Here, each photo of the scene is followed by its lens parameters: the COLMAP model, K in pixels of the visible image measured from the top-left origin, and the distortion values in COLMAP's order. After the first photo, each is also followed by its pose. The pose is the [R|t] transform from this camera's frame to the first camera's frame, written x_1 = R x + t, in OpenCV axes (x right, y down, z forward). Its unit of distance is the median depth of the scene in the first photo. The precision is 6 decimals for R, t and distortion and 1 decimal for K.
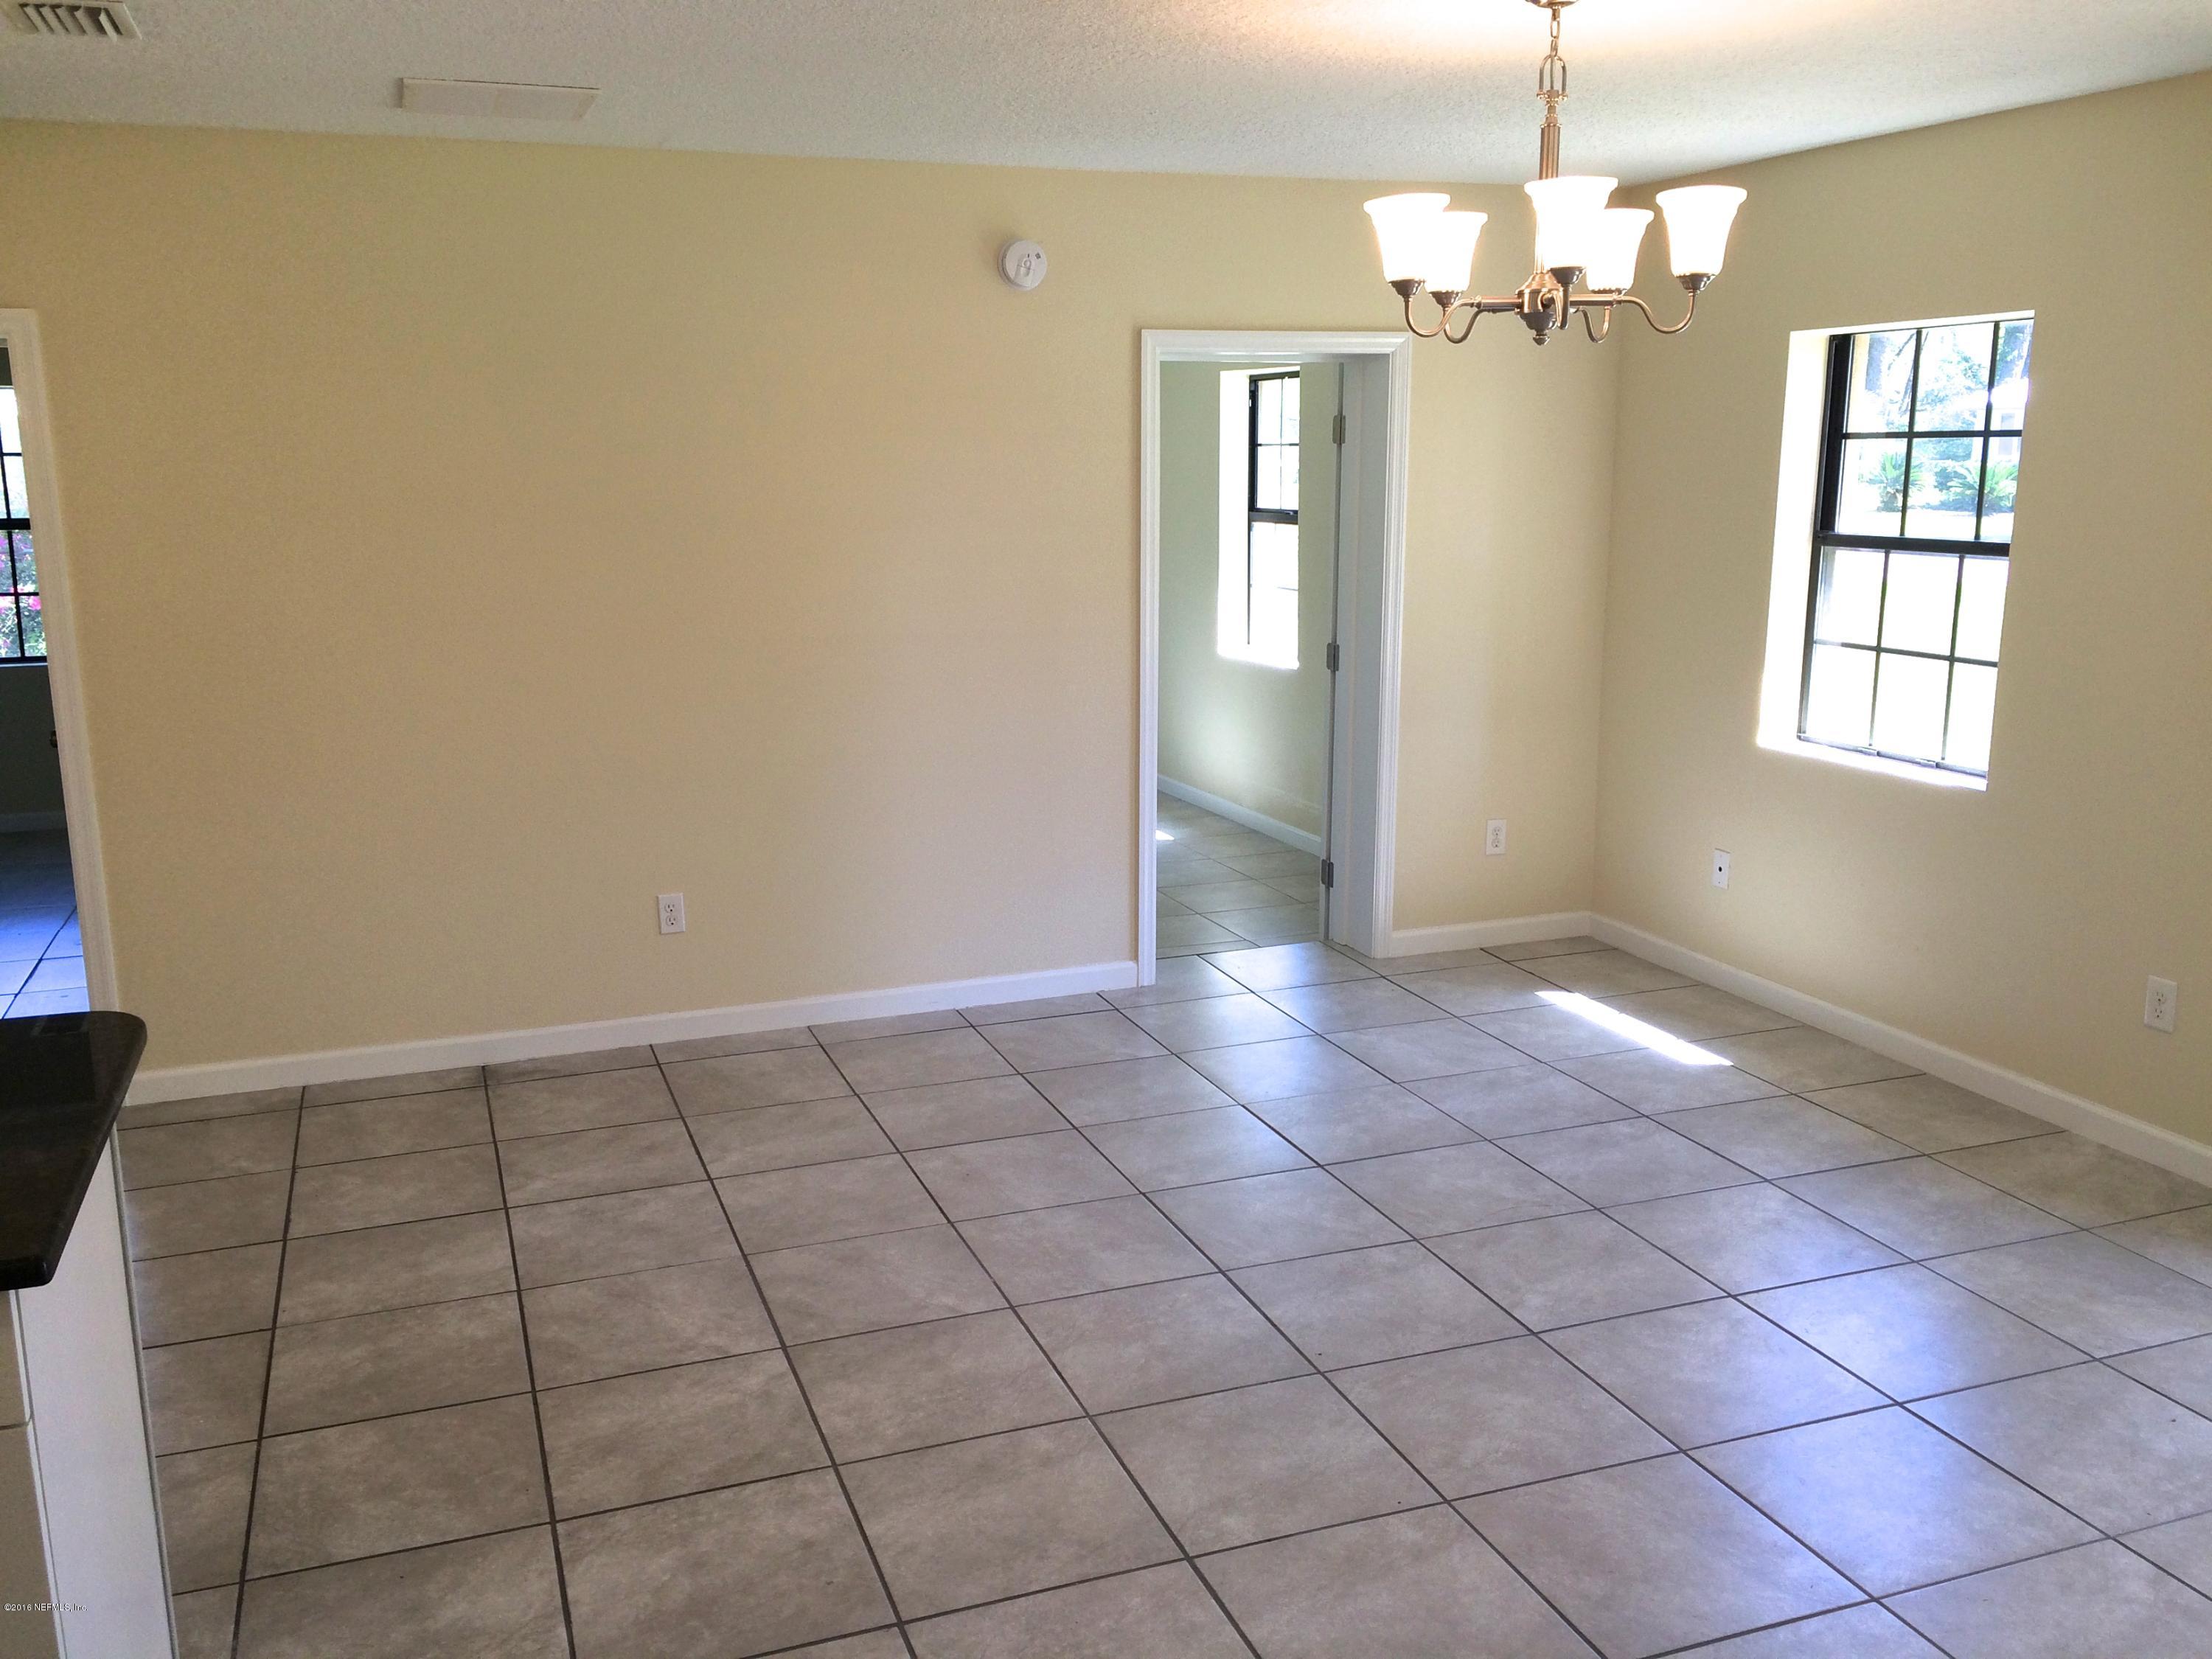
lens RADIAL K [[1908.6, 0, 1106.0], [0, 1908.6, 829.5], [0, 0, 1]] dist [0.076484, -0.109693]
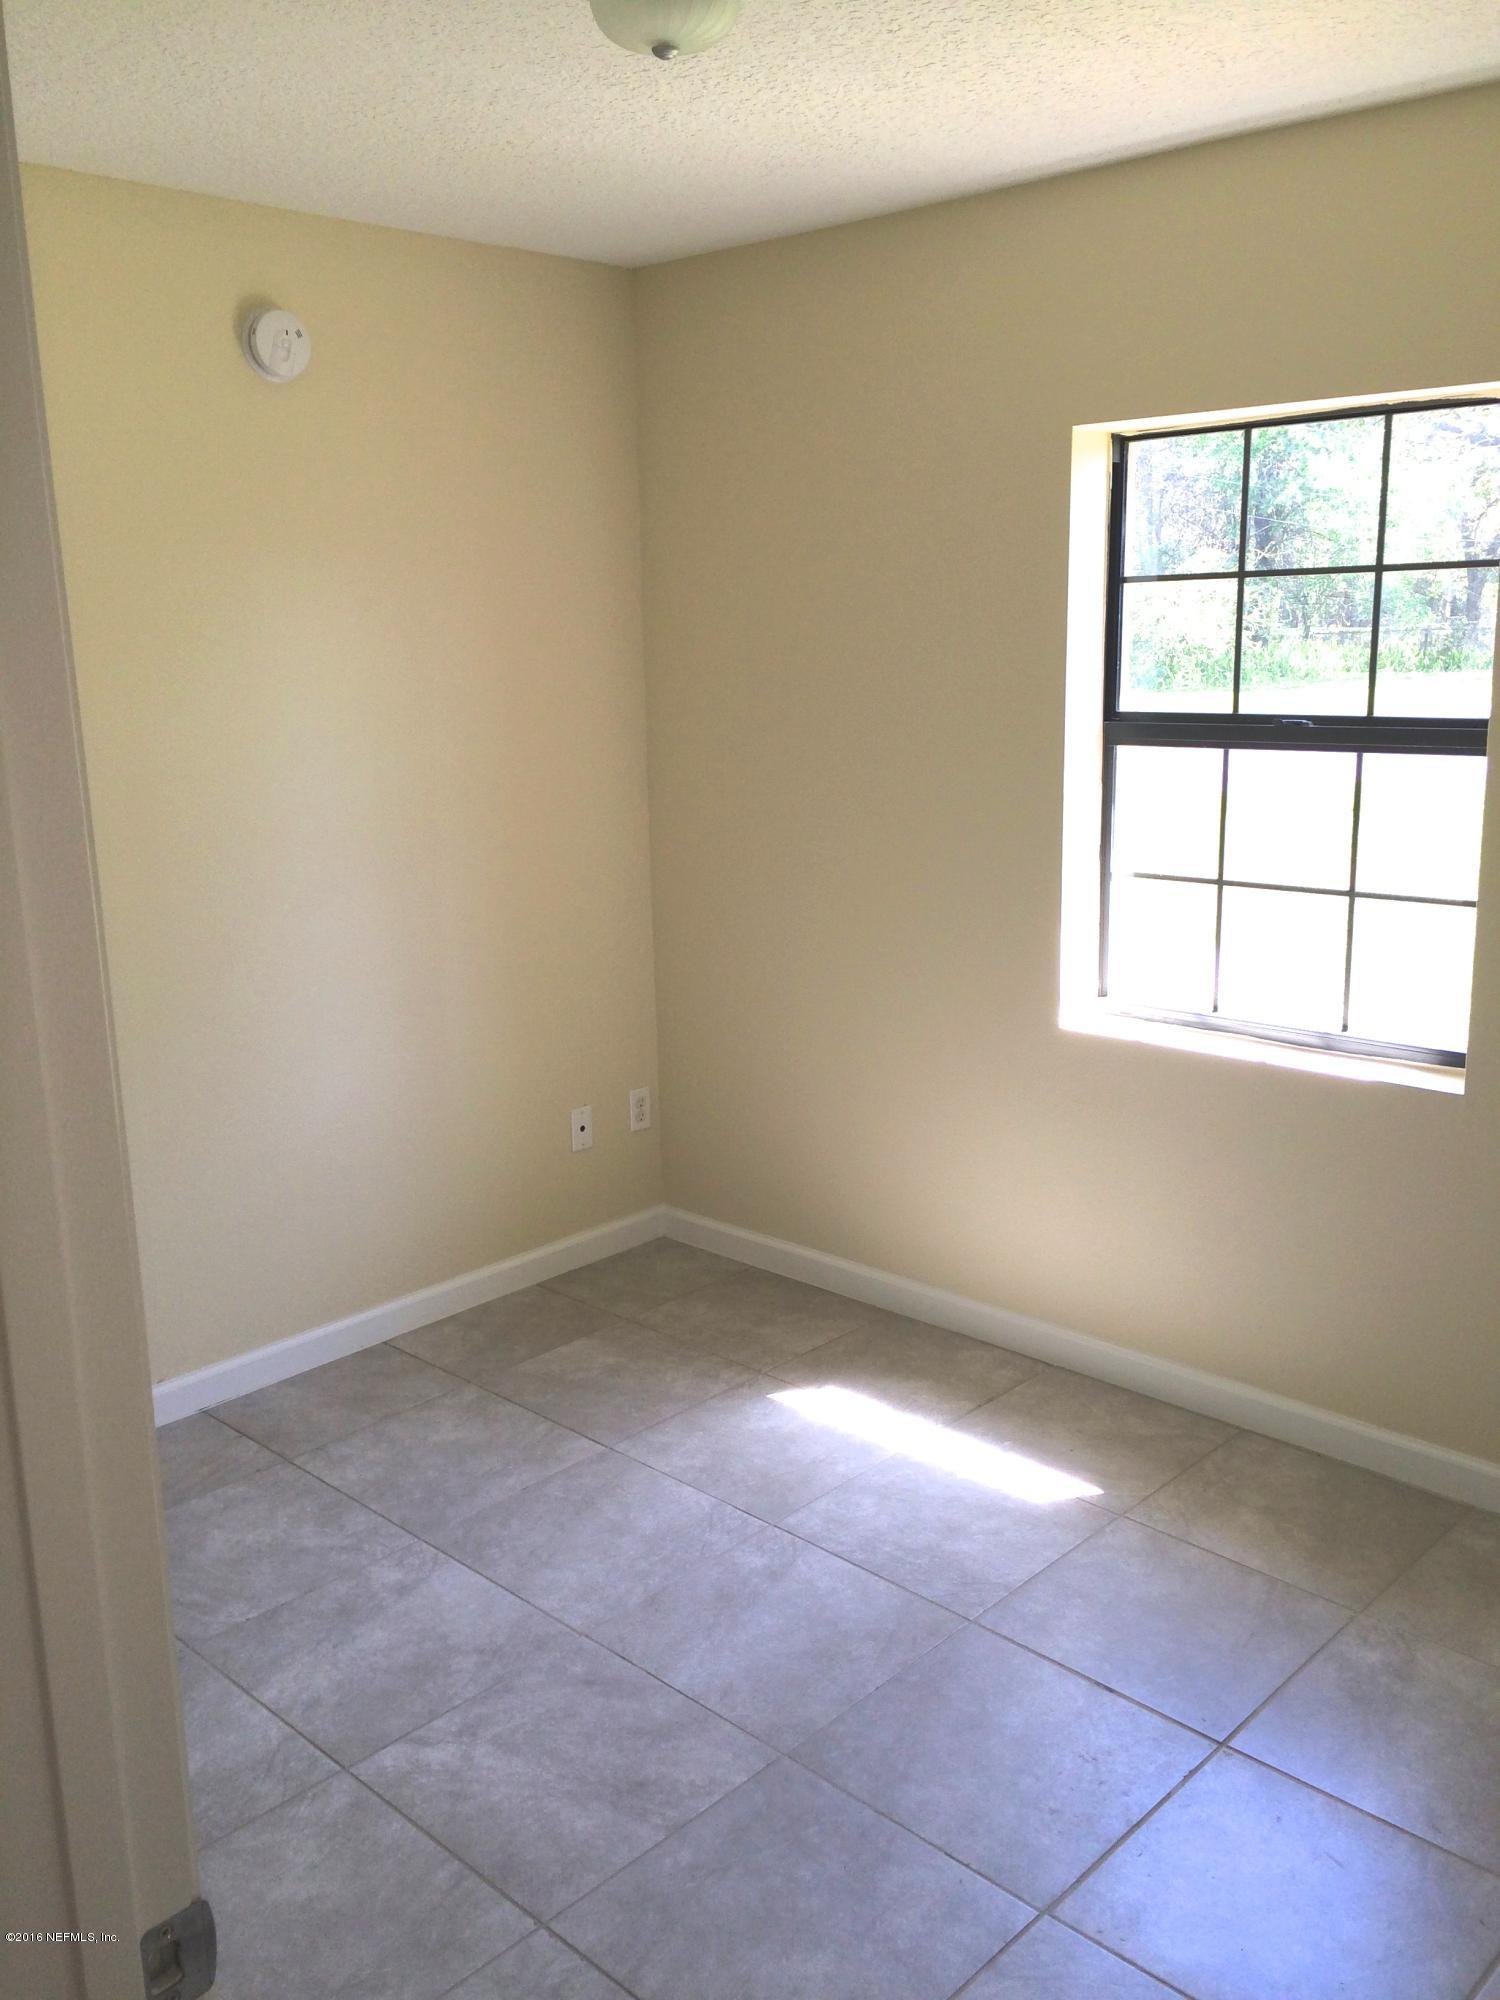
lens RADIAL K [[1725.7, 0, 750.0], [0, 1725.7, 1000.0], [0, 0, 1]] dist [0.076484, -0.109693]
pose [[0.897990, -0.103978, 0.427555, -0.030218], [0.100619, 0.994457, 0.030516, -0.086358], [-0.428358, 0.015617, 0.903474, 0.493083]]
